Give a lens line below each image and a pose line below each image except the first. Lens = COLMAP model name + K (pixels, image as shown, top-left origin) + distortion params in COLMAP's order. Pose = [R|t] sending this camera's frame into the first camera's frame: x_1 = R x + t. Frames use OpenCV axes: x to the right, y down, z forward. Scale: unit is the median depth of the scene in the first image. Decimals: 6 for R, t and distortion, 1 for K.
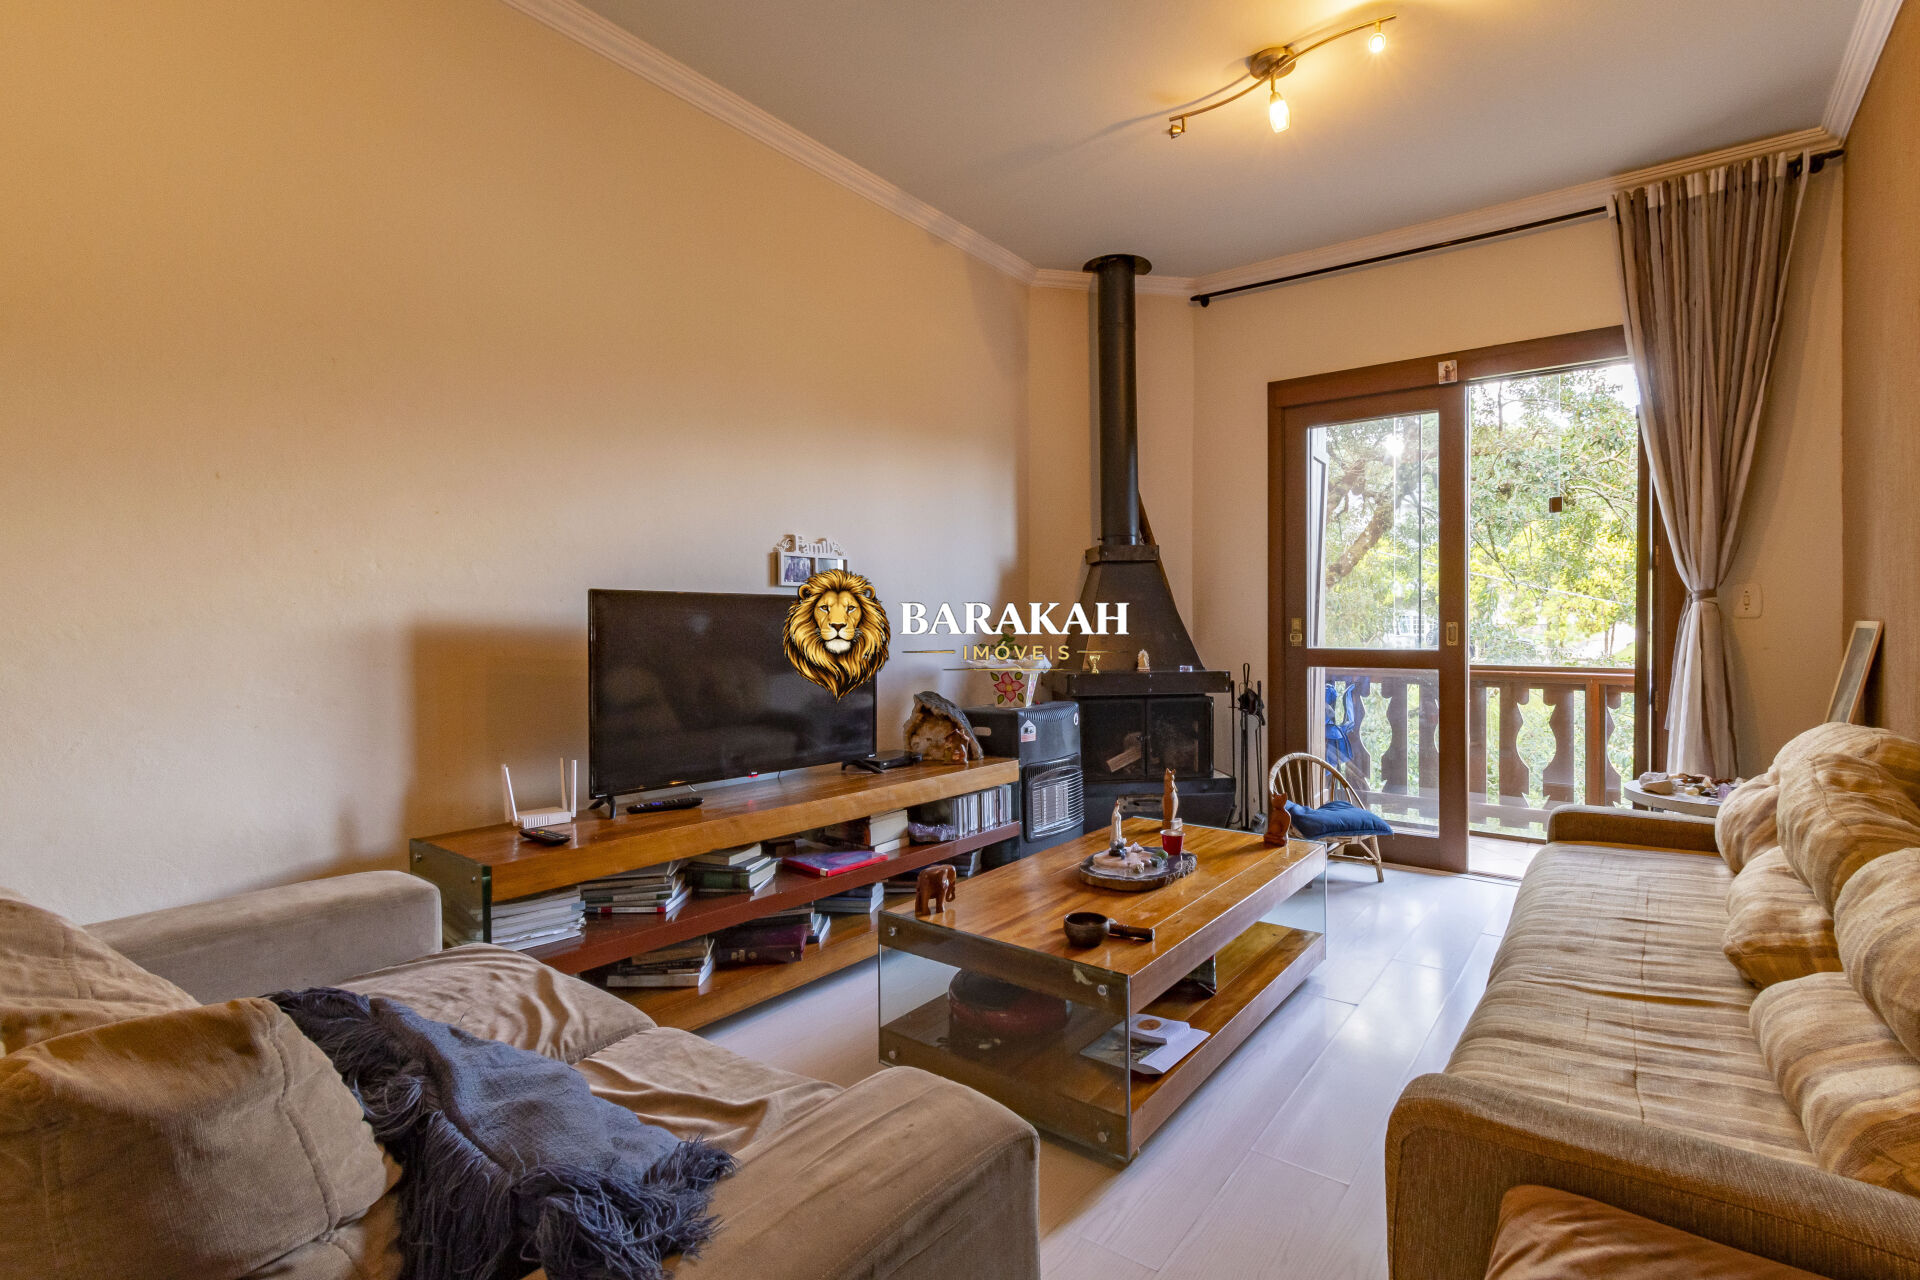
lens RADIAL K [[861.4, 0, 1040.7], [0, 861.4, 623.0], [0, 0, 1]] dist [-0.000613, -0.000288]
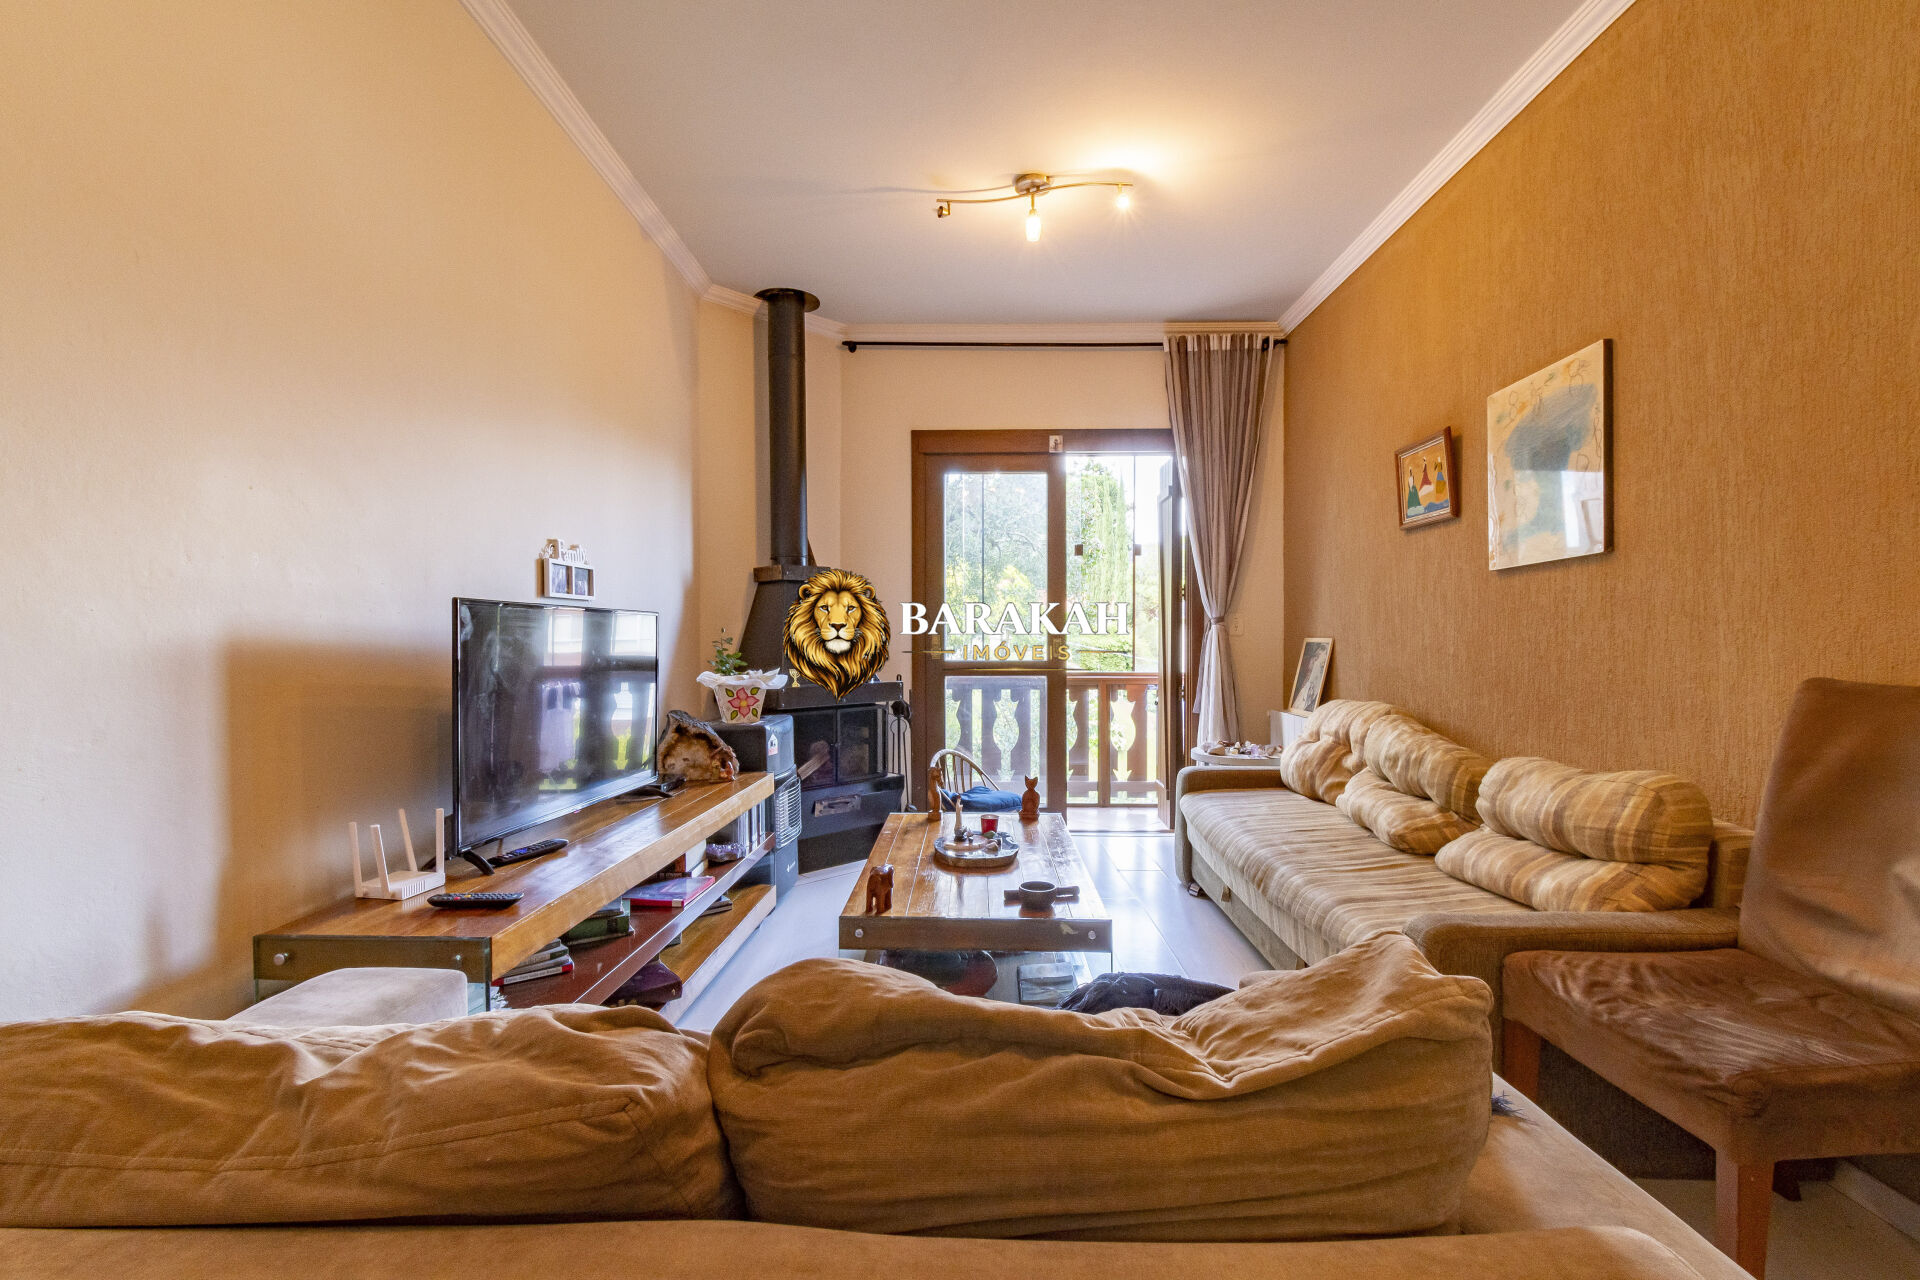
lens RADIAL K [[837.4, 0, 934.0], [0, 837.4, 641.4], [0, 0, 1]] dist [0.002122, 0.000177]
pose [[0.836255, -0.001219, 0.548340, -0.389214], [0.000063, 0.999998, 0.002127, 0.000398], [-0.548341, -0.001744, 0.836253, 0.057529]]
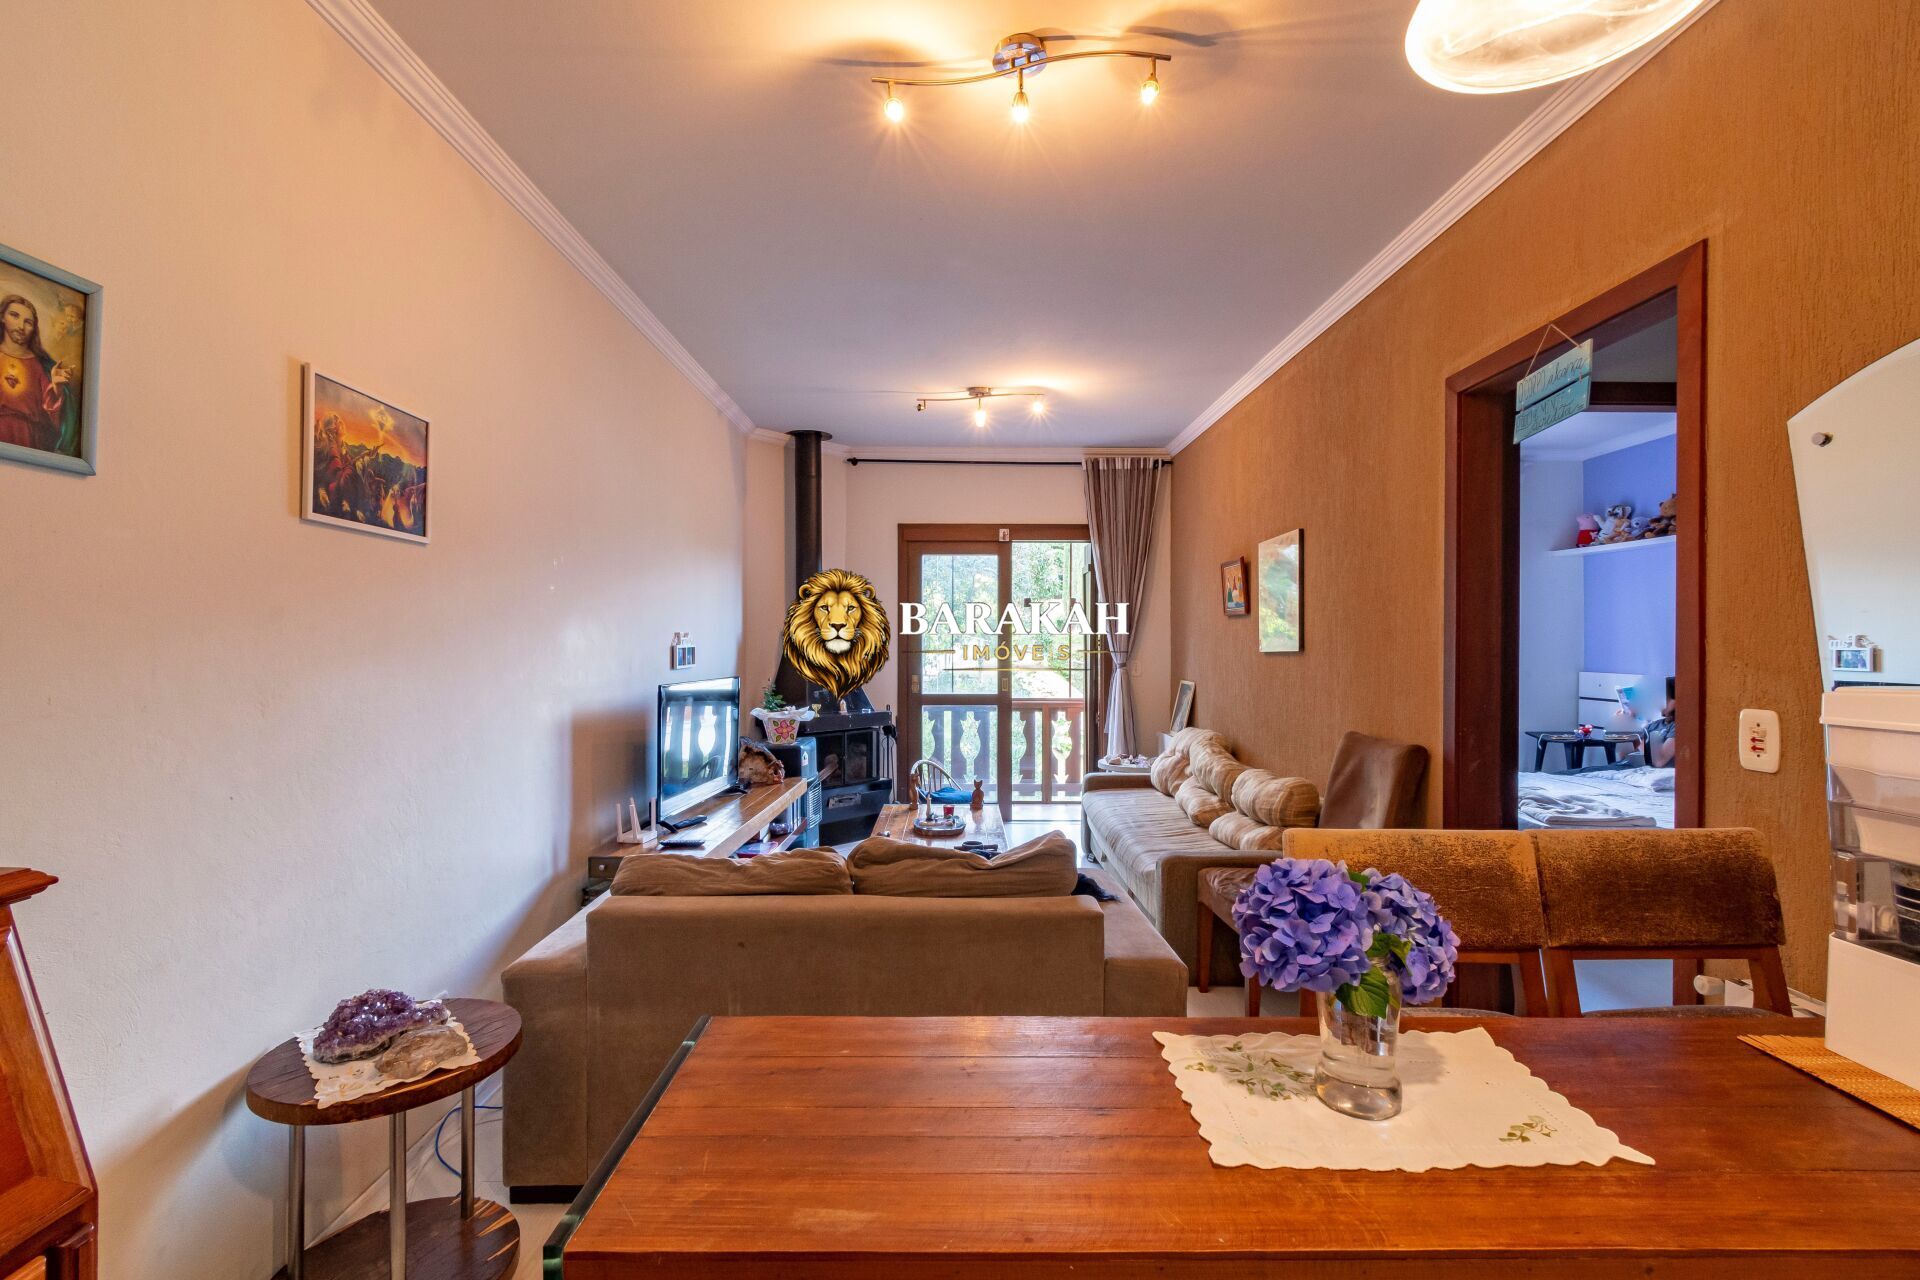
lens RADIAL K [[845.5, 0, 934.6], [0, 845.5, 627.7], [0, 0, 1]] dist [-0.000455, 0.000028]
pose [[0.823042, 0.011802, 0.567859, -0.657012], [-0.003912, 0.999878, -0.015112, -0.081399], [-0.567968, 0.010217, 0.822987, -0.352638]]
